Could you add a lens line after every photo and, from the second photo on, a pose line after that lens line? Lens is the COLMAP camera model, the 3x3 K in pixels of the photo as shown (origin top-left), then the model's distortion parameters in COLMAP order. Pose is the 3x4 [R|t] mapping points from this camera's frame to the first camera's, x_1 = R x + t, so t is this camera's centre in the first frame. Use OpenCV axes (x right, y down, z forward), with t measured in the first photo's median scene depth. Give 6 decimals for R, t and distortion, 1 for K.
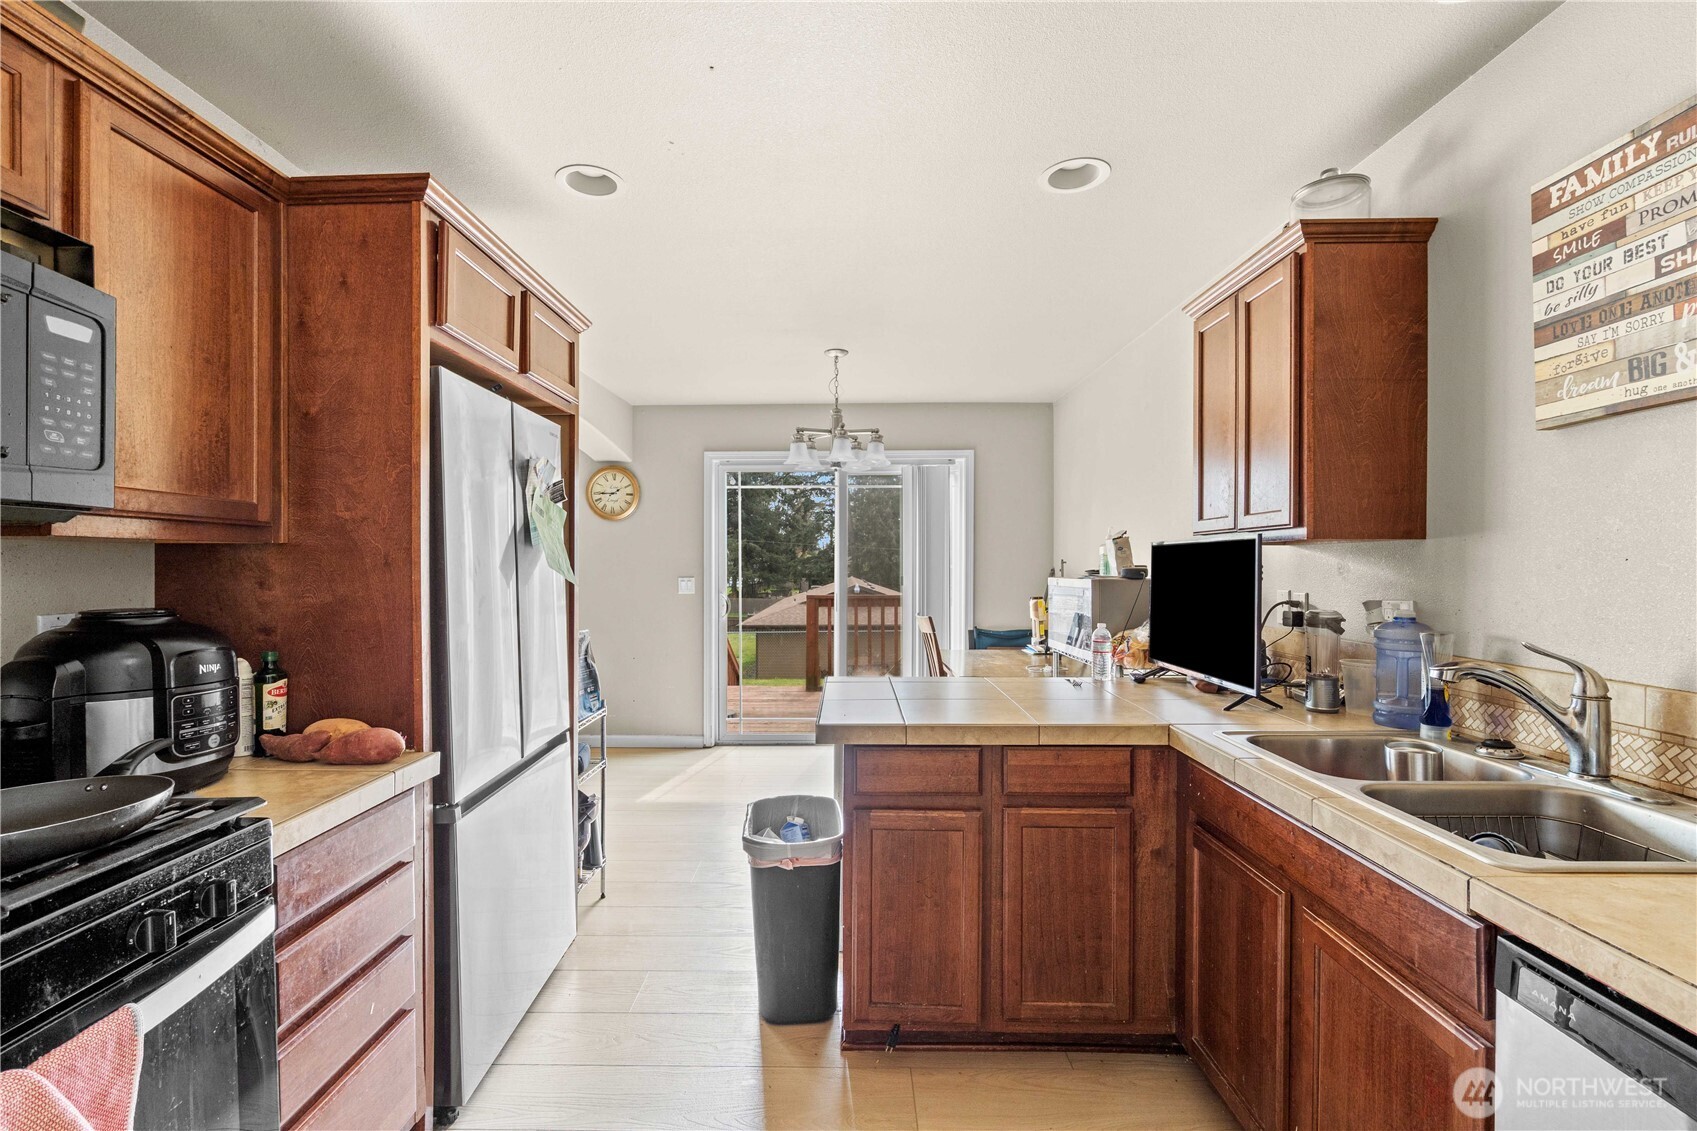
lens RADIAL K [[784.0, 0, 847.5], [0, 784.0, 567.3], [0, 0, 1]] dist [0.000179, 0.000077]
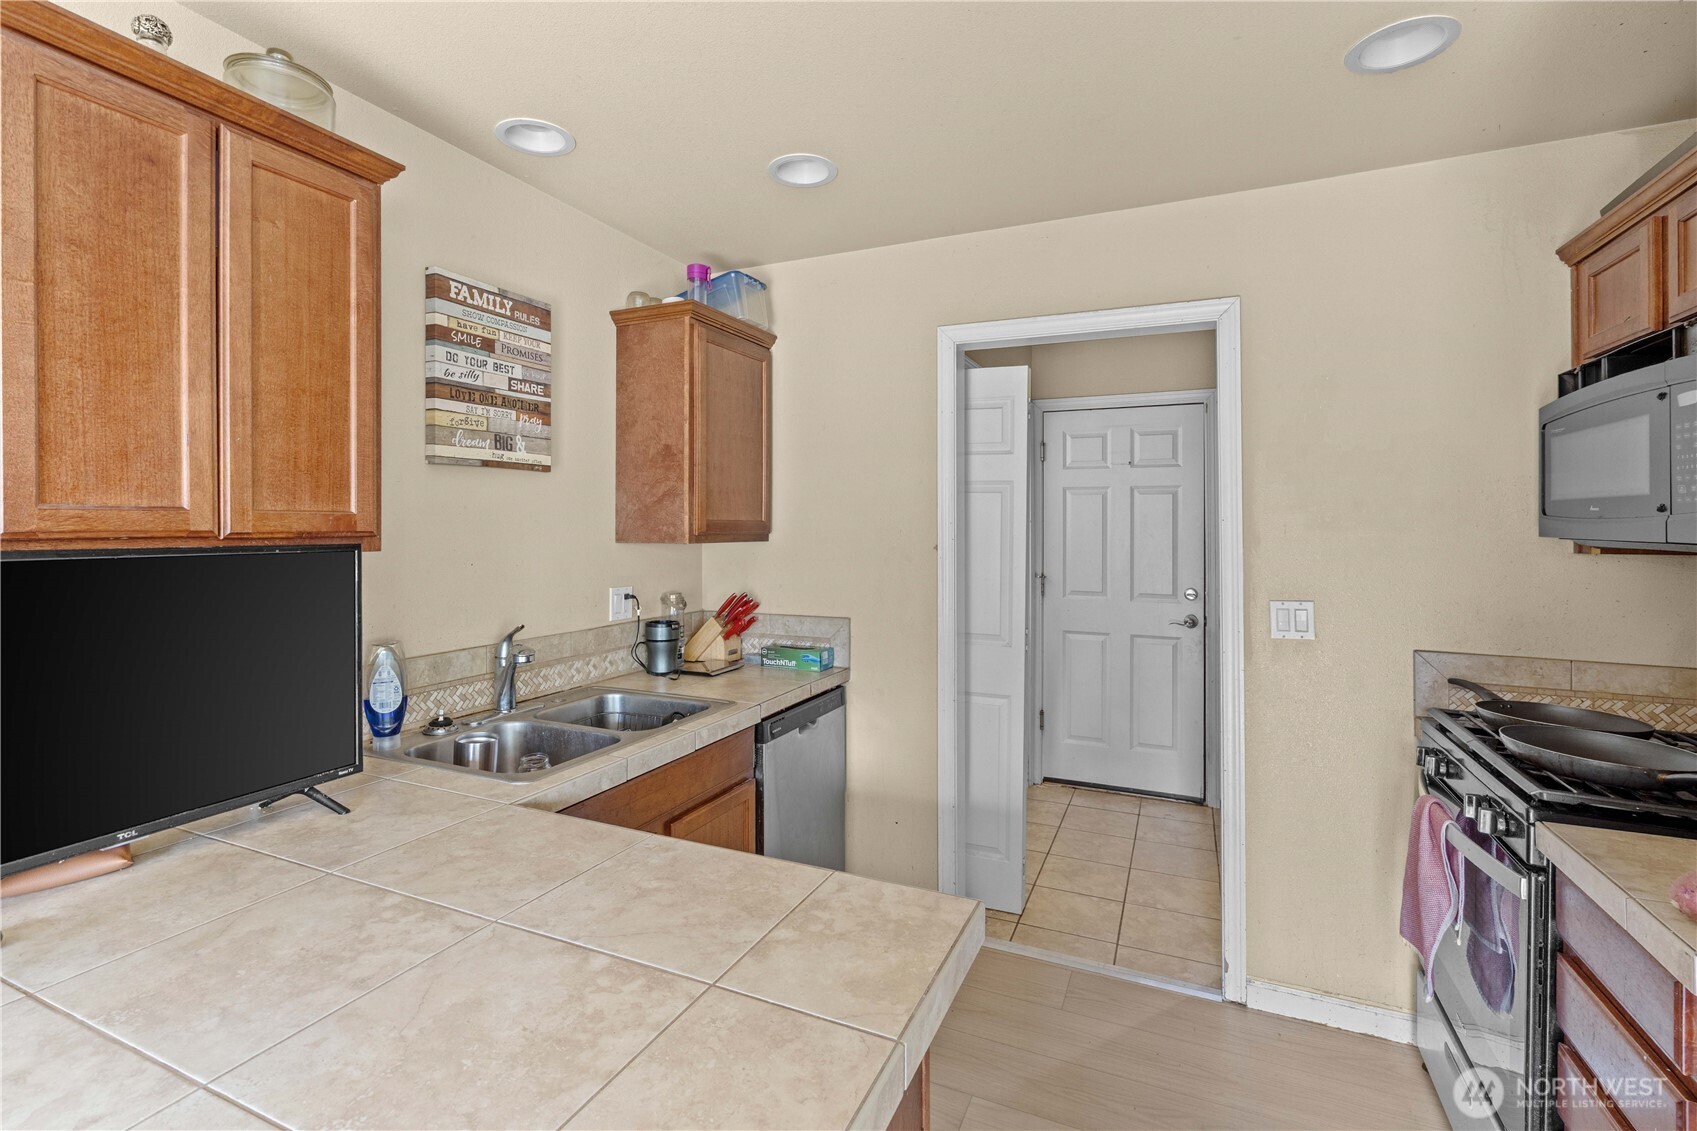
lens RADIAL K [[784.0, 0, 842.5], [0, 784.0, 529.8], [0, 0, 1]] dist [0.000179, 0.000077]
pose [[-0.908898, 0.001900, 0.417013, -0.251744], [0.002563, 0.999996, 0.001029, -0.074046], [-0.417010, 0.002005, -0.908900, 2.024306]]
